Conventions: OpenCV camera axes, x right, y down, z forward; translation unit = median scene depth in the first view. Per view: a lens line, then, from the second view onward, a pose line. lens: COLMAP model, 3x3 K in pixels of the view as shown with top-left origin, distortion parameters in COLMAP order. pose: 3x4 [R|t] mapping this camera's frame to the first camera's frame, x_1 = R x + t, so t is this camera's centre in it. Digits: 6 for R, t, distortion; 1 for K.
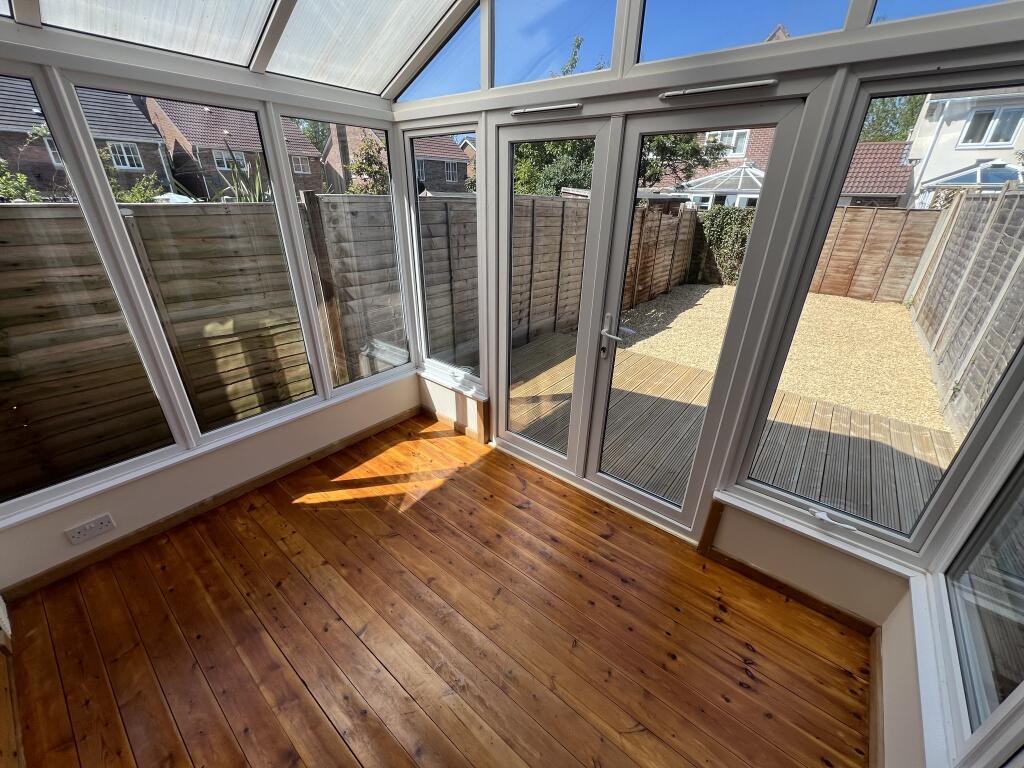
lens RADIAL K [[406.2, 0, 512.0], [0, 406.2, 384.0], [0, 0, 1]] dist [-0.000904, 0.000405]
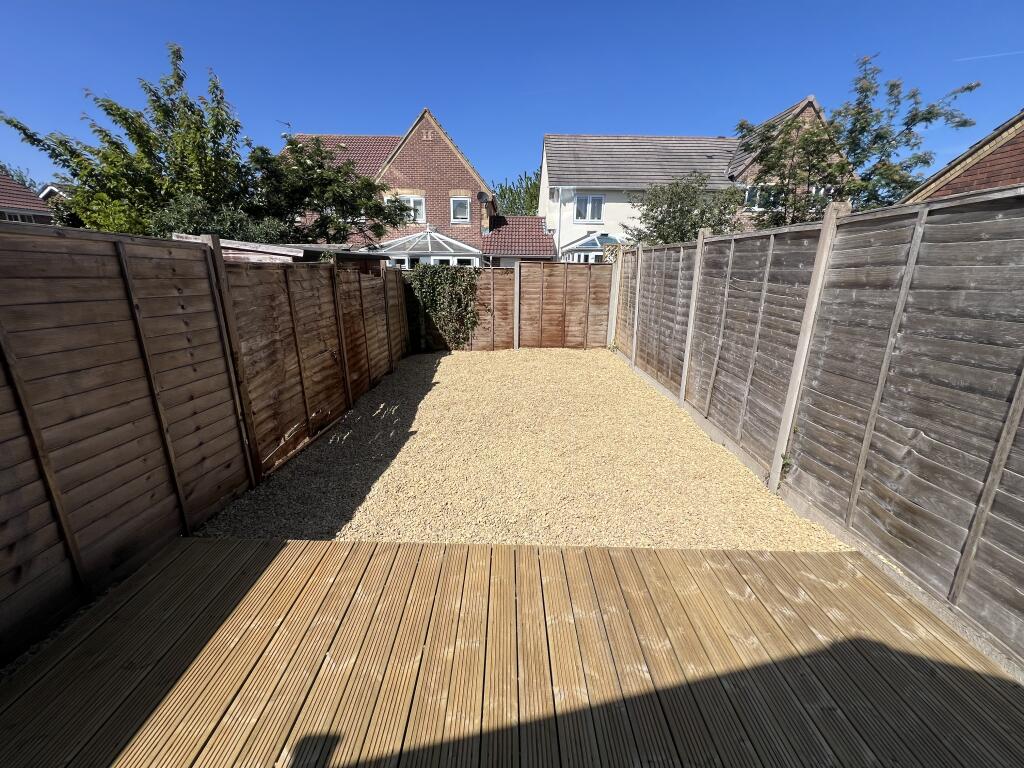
lens RADIAL K [[406.2, 0, 512.0], [0, 406.2, 384.0], [0, 0, 1]] dist [-0.000904, 0.000405]
pose [[0.778507, -0.186313, 0.599344, 0.106186], [0.270837, 0.961164, -0.053010, -0.113259], [-0.566192, 0.203593, 0.798734, 0.296883]]
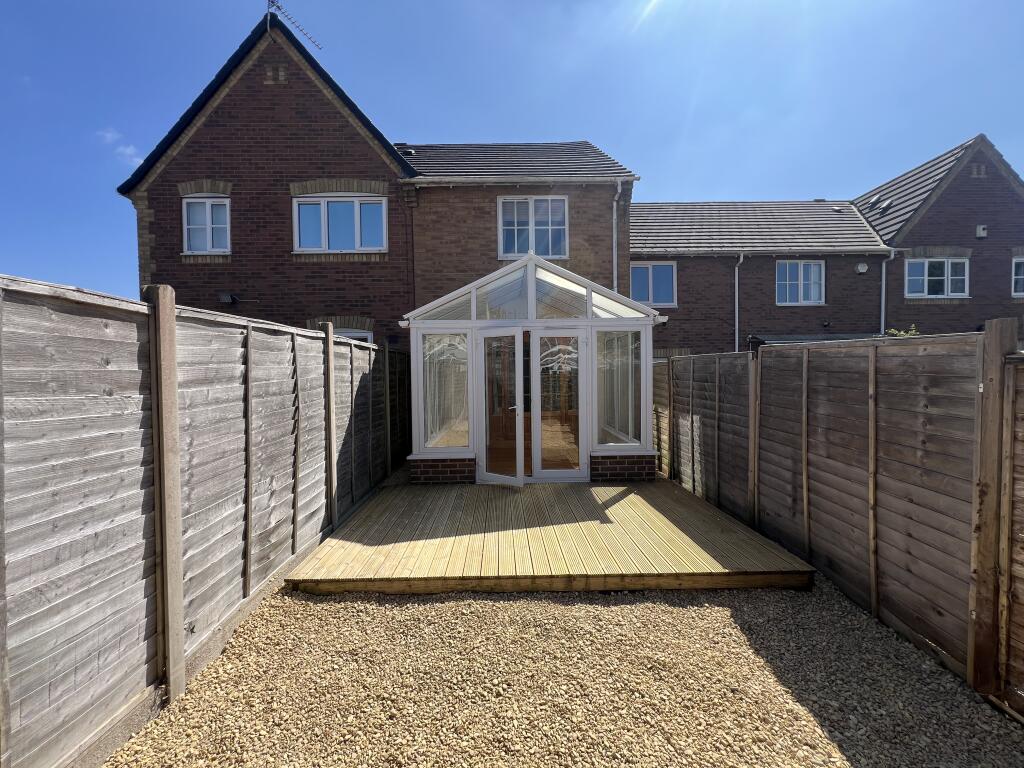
lens RADIAL K [[406.2, 0, 512.0], [0, 406.2, 384.0], [0, 0, 1]] dist [-0.000904, 0.000405]
pose [[-0.768416, 0.010593, -0.639863, 0.520295], [-0.274146, 0.898023, 0.344090, -0.290597], [0.578257, 0.439820, -0.687152, 0.704989]]
